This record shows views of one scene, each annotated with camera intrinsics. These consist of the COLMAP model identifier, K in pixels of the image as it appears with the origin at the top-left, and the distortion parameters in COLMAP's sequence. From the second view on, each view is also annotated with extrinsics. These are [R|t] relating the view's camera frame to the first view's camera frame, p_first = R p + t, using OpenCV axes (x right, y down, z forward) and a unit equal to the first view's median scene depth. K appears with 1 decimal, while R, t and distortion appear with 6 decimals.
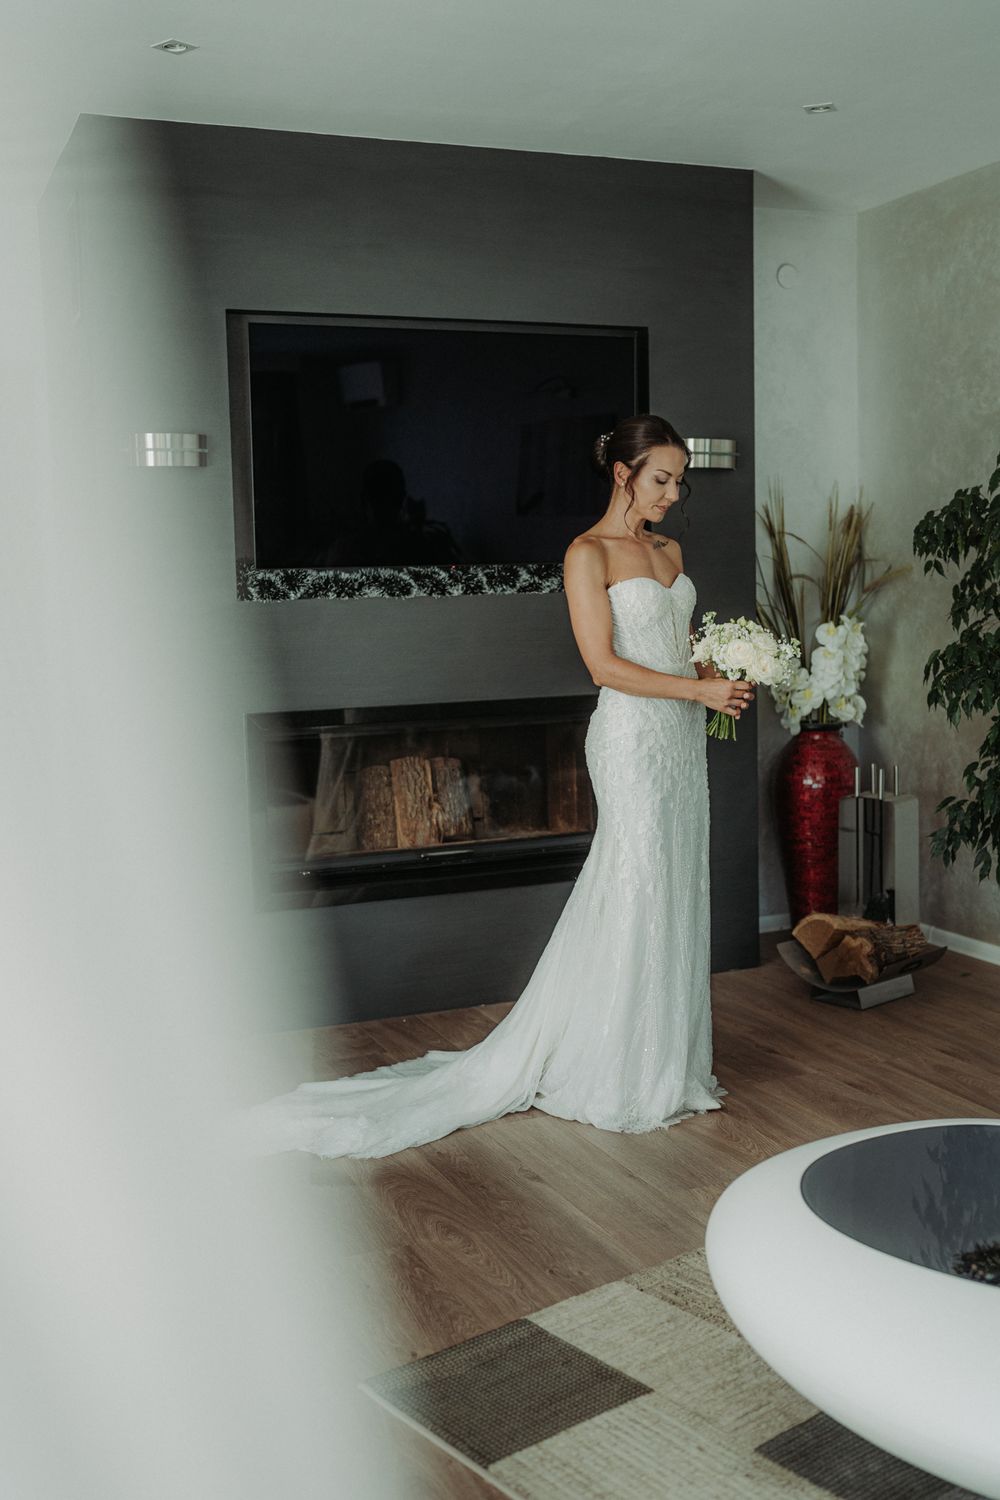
lens RADIAL K [[1674.3, 0, 500.0], [0, 1674.3, 750.0], [0, 0, 1]] dist [-0.031111, 0.000862]
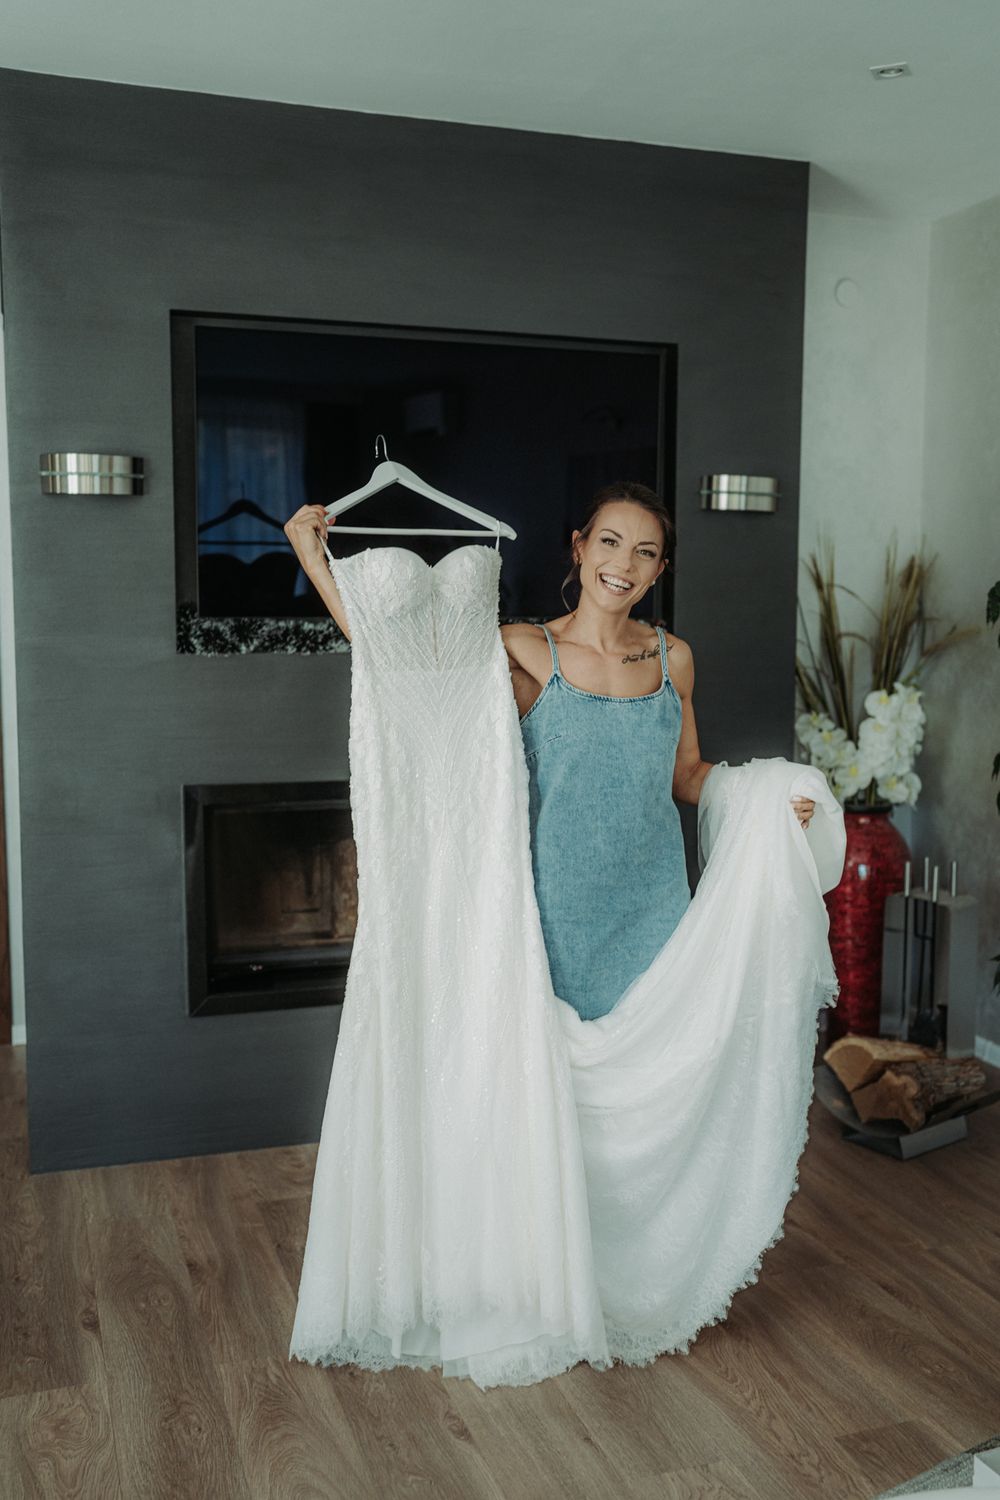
lens RADIAL K [[1504.4, 0, 500.0], [0, 1504.4, 750.0], [0, 0, 1]] dist [-0.035229, 0.126601]
pose [[0.997742, 0.033748, -0.058061, 0.048286], [-0.033785, 0.999429, 0.000347, -0.041493], [0.058039, 0.001615, 0.998313, 0.222001]]
